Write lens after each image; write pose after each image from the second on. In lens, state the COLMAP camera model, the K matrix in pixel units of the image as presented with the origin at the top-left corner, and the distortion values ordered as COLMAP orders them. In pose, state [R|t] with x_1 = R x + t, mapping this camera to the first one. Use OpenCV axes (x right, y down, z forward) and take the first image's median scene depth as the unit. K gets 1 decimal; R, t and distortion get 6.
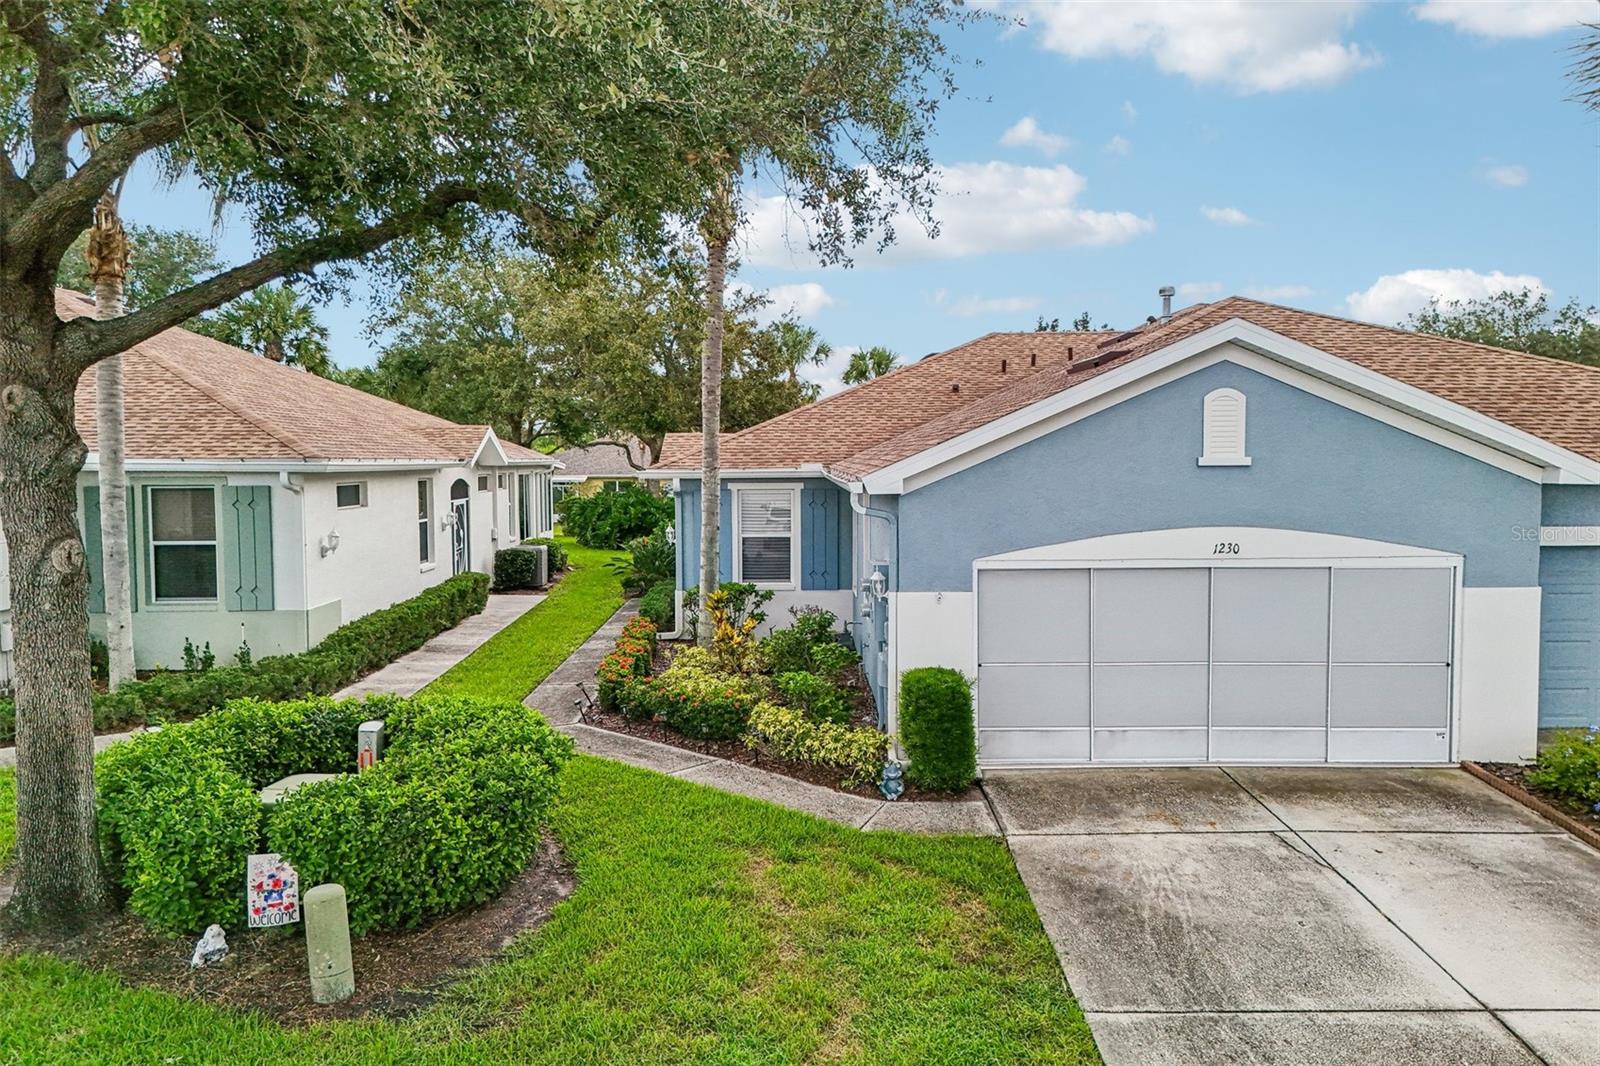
lens RADIAL K [[1184.4, 0, 797.0], [0, 1184.4, 536.2], [0, 0, 1]] dist [0.074247, -0.072718]
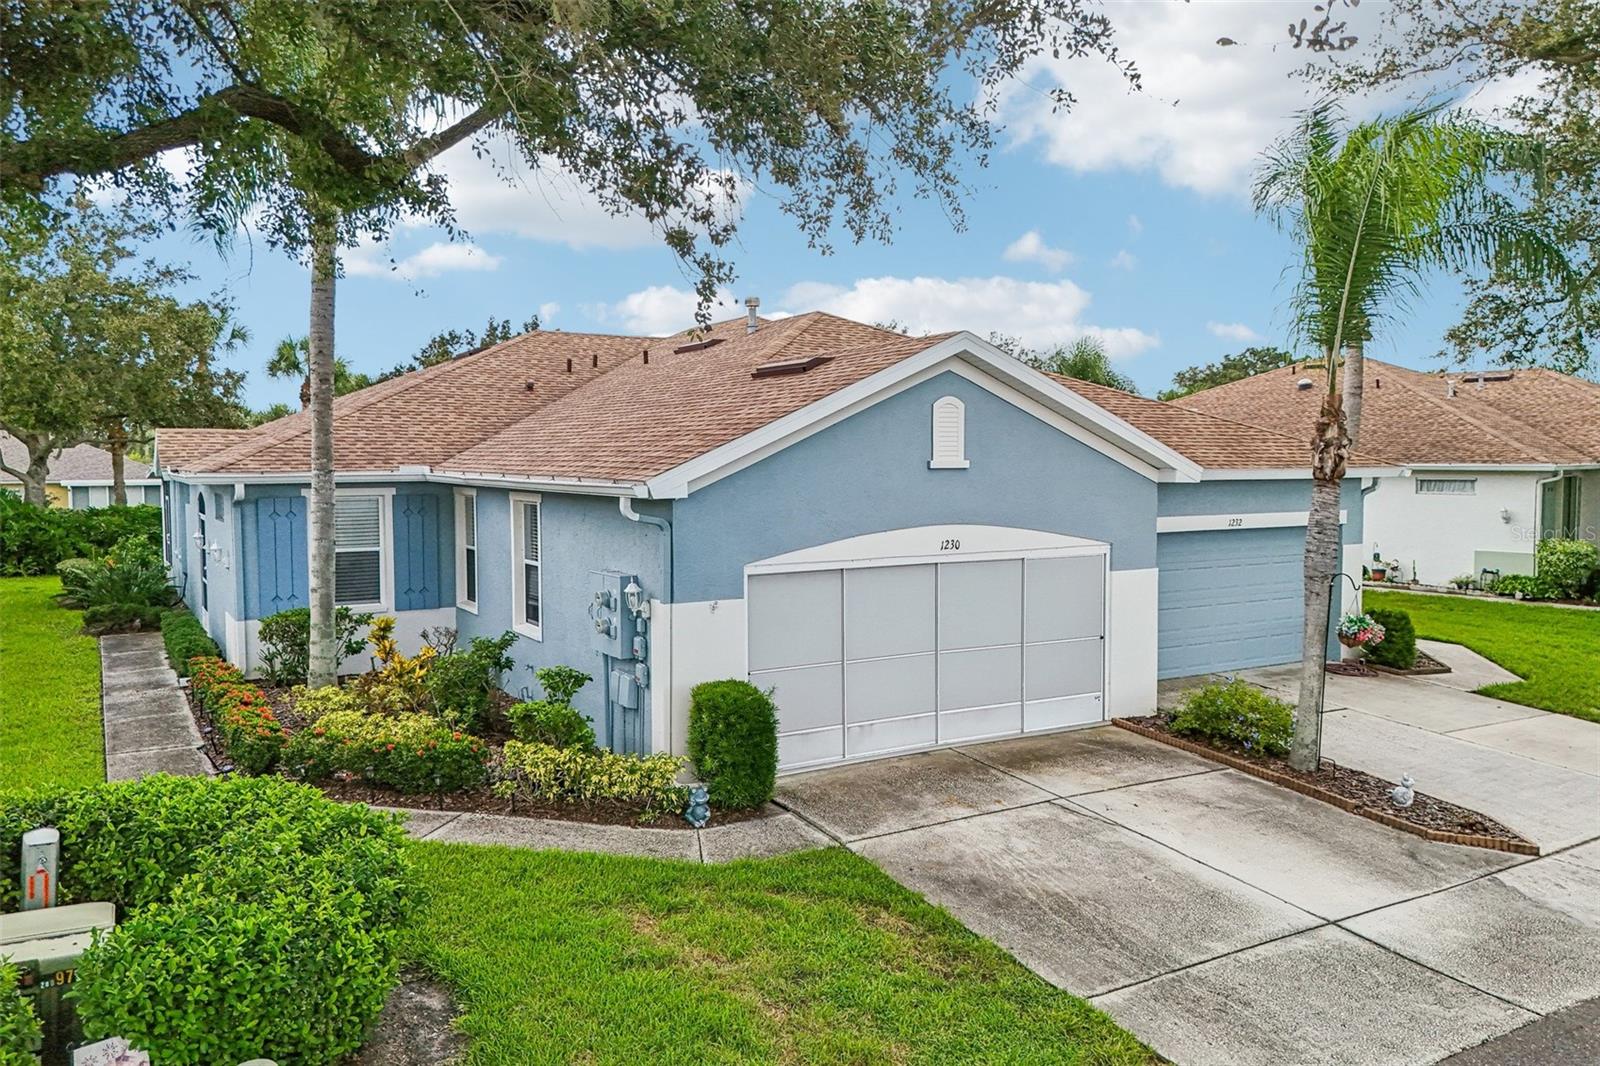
lens RADIAL K [[1184.4, 0, 807.6], [0, 1184.4, 525.0], [0, 0, 1]] dist [0.074247, -0.072718]
pose [[0.866704, -0.026360, 0.498125, -0.305906], [0.032274, 0.999474, -0.003264, -0.008870], [-0.497777, 0.018905, 0.867099, 0.145742]]
